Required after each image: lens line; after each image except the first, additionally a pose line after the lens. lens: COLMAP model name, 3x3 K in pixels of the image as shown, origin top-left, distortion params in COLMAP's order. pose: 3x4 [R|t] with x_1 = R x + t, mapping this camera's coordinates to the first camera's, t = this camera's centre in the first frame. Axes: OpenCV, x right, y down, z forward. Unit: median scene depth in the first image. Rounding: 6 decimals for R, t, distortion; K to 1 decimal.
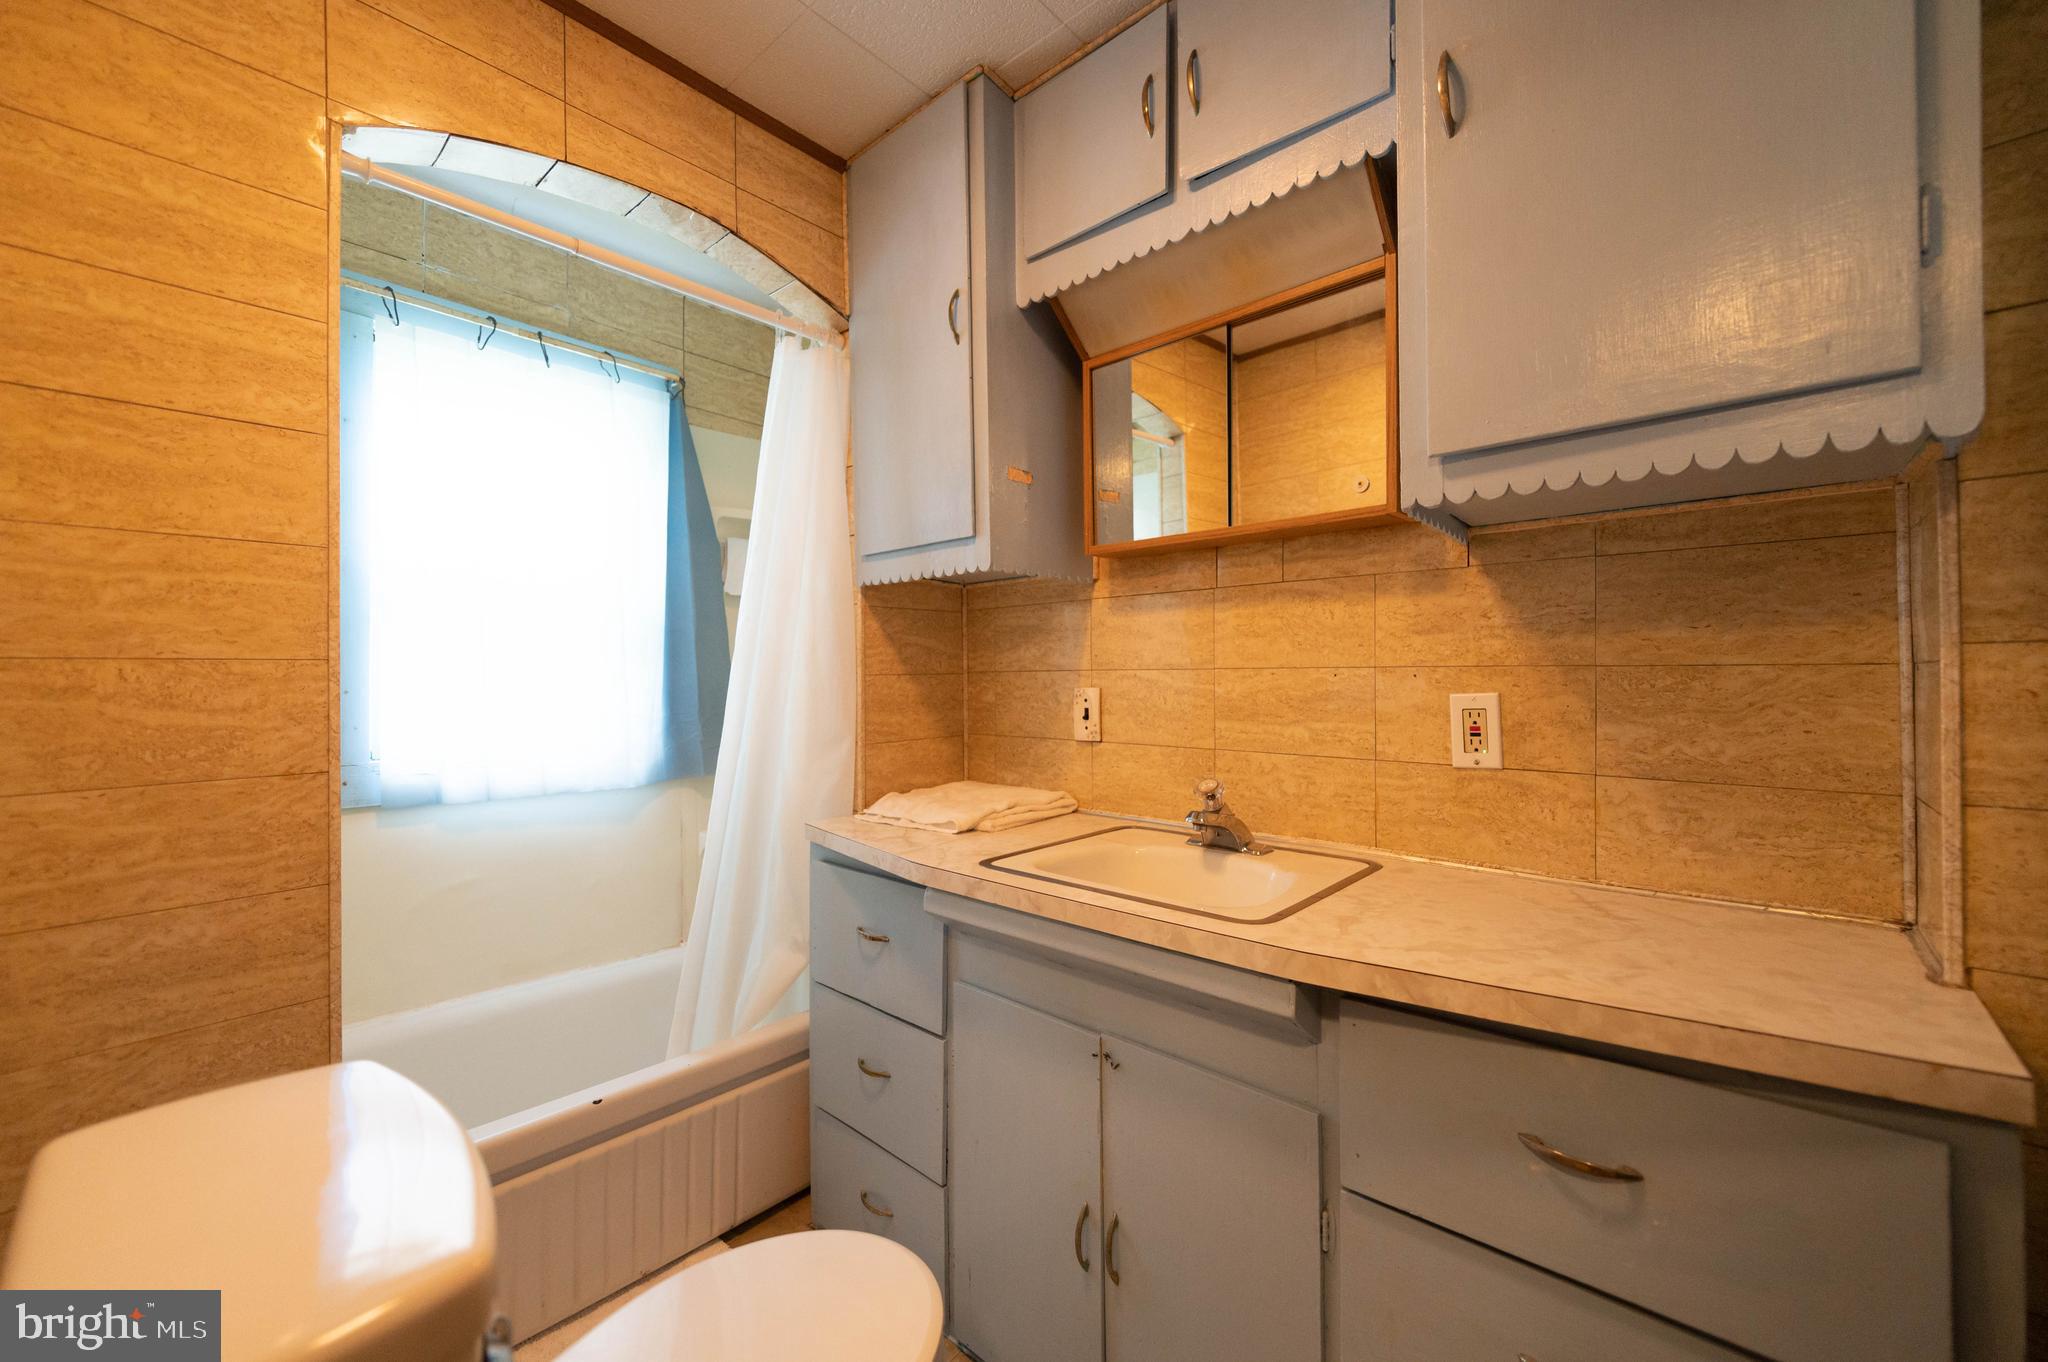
lens RADIAL K [[802.8, 0, 1023.4], [0, 802.8, 680.5], [0, 0, 1]] dist [0.011649, -0.002851]
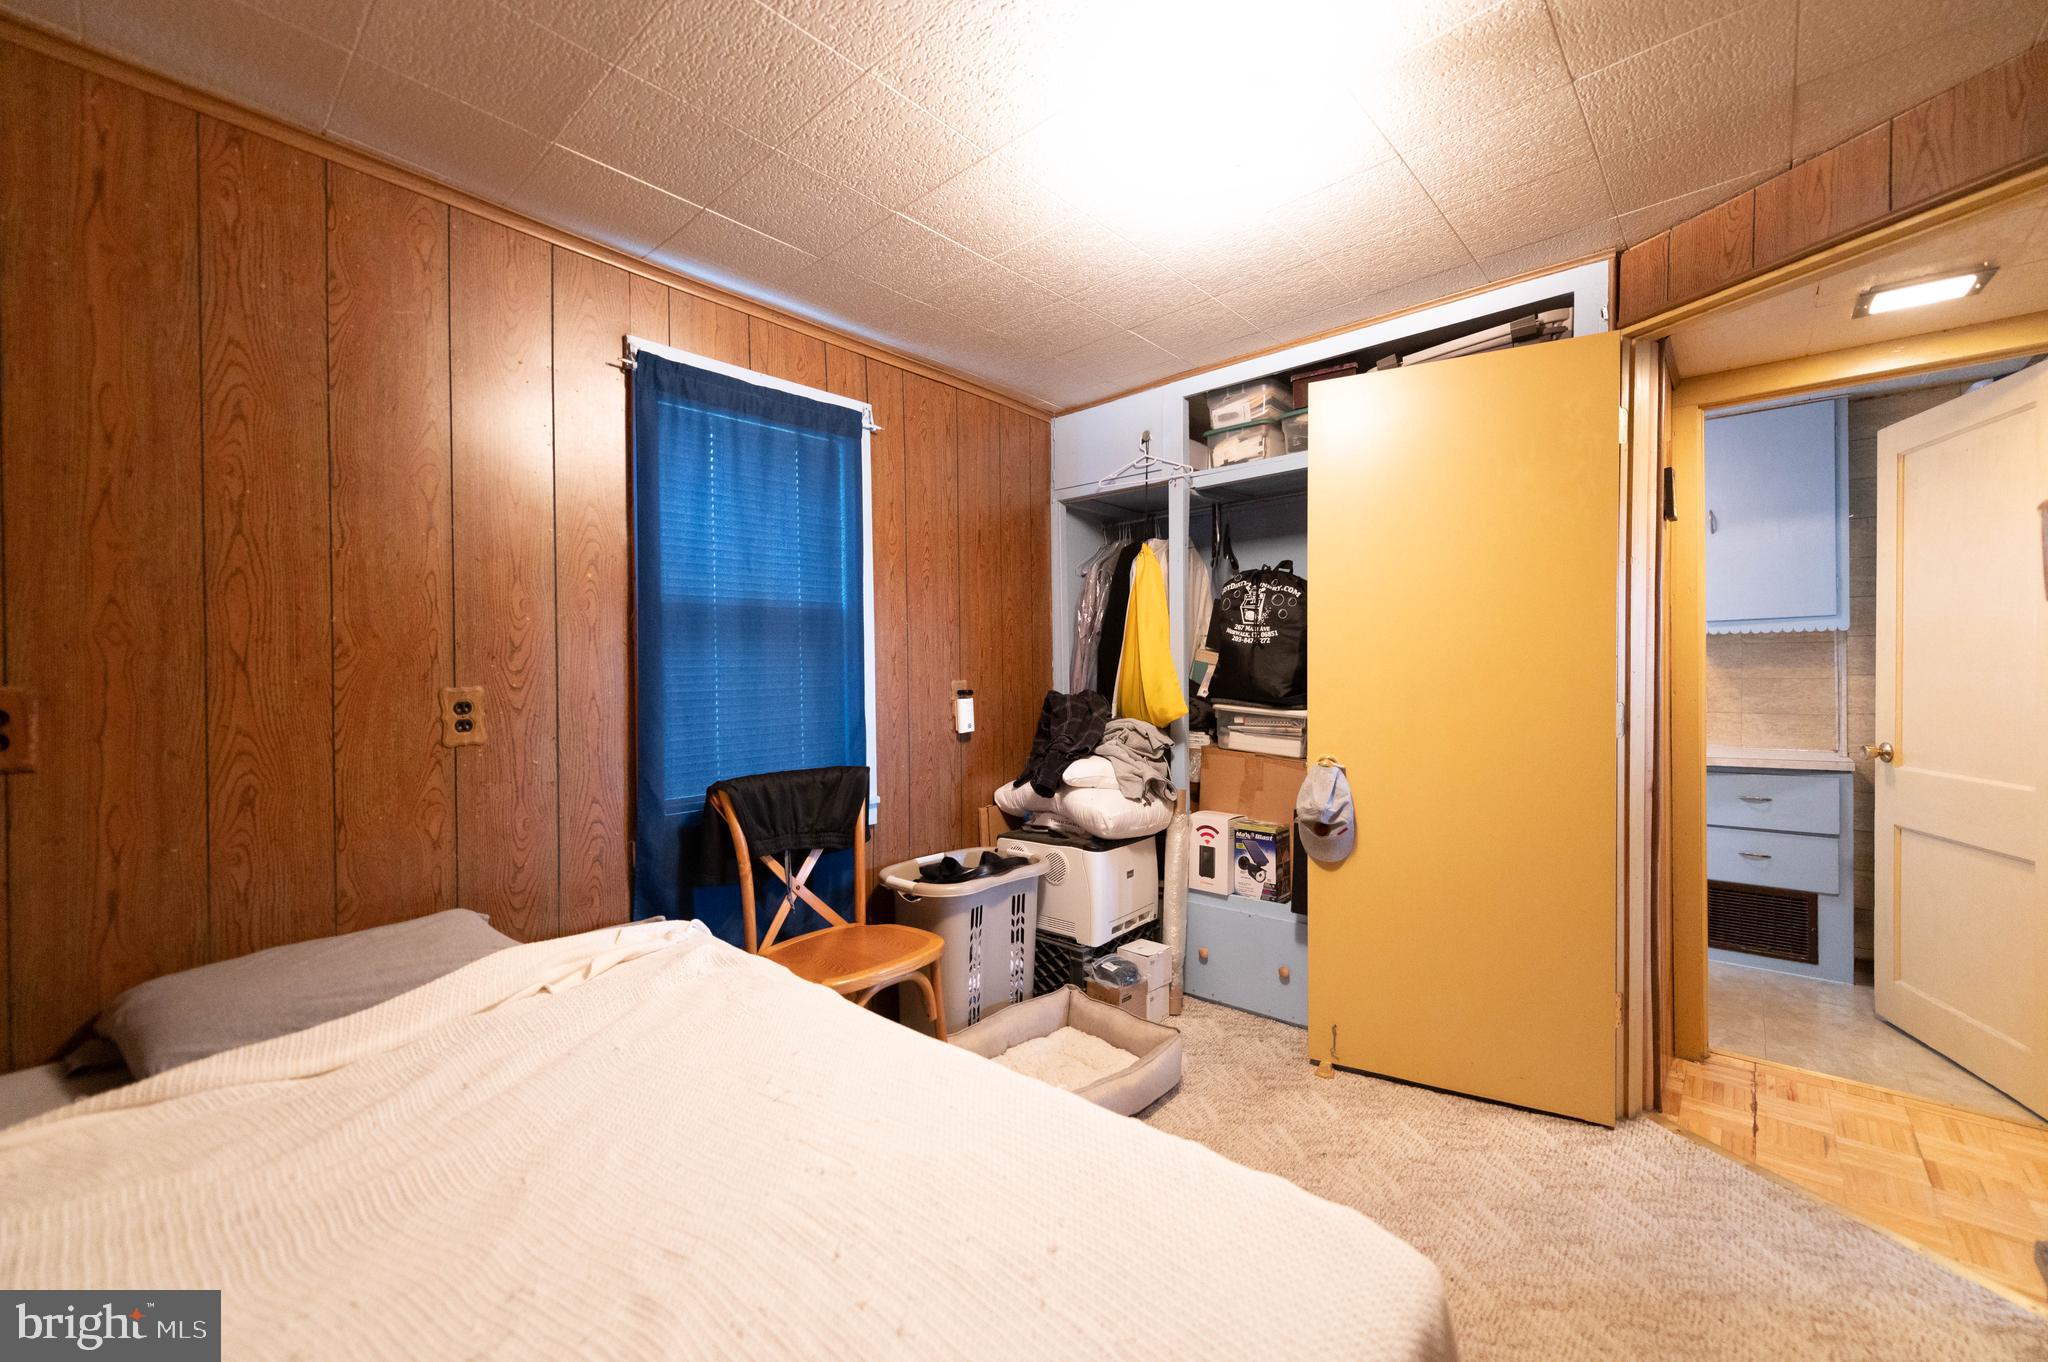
lens RADIAL K [[802.8, 0, 1032.8], [0, 802.8, 682.4], [0, 0, 1]] dist [0.011649, -0.002851]
pose [[0.999842, -0.004738, 0.017143, -2.287895], [0.004552, 0.999931, 0.010843, -0.052732], [-0.017193, -0.010764, 0.999794, -2.281527]]
